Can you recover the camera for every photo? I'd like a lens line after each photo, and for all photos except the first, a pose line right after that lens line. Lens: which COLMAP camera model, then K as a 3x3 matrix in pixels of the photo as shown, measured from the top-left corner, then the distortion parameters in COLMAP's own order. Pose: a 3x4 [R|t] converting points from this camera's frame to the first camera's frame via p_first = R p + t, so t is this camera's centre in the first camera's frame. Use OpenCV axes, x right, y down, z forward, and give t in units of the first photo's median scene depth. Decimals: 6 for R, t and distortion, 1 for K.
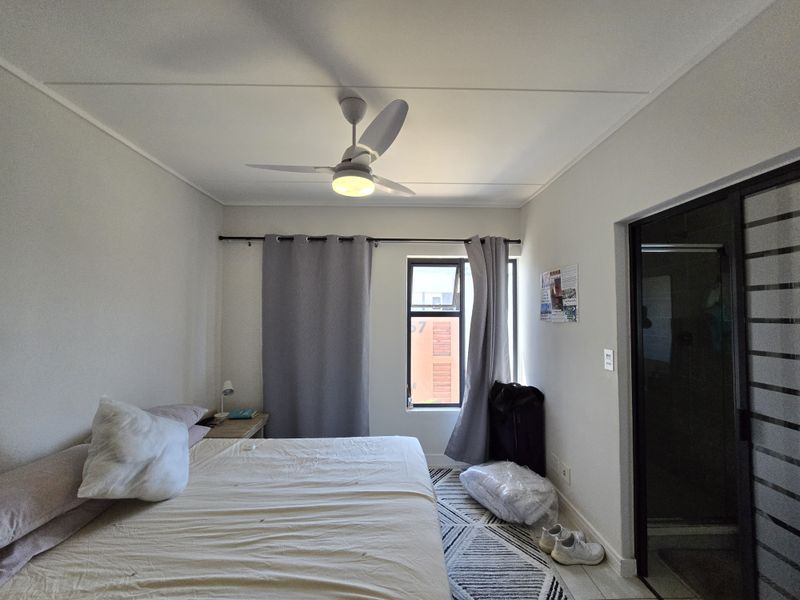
lens RADIAL K [[326.4, 0, 403.4], [0, 326.4, 301.0], [0, 0, 1]] dist [-0.007038, -0.000072]
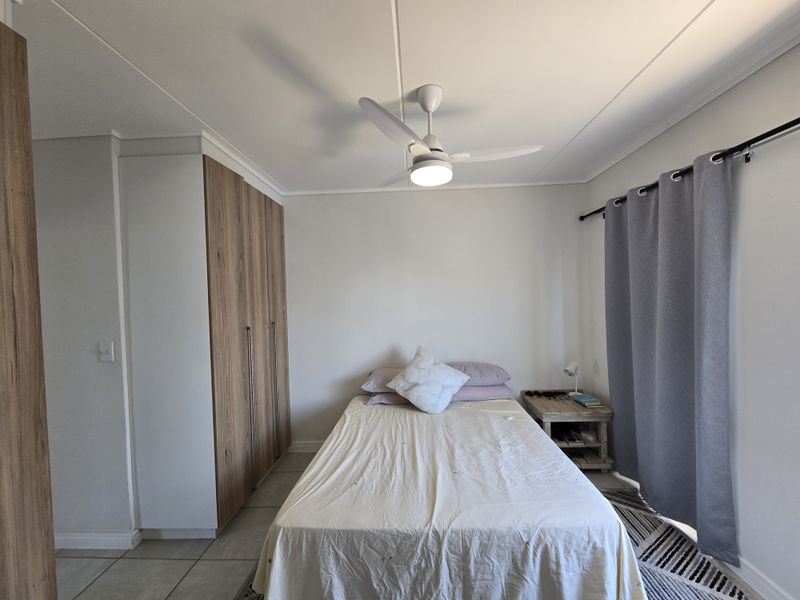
lens RADIAL K [[326.4, 0, 403.4], [0, 326.4, 301.0], [0, 0, 1]] dist [-0.007038, -0.000072]
pose [[-0.062412, 0.021346, -0.997822, 0.776173], [0.065603, 0.997697, 0.017240, 0.007606], [0.995892, -0.064384, -0.063668, 0.861803]]
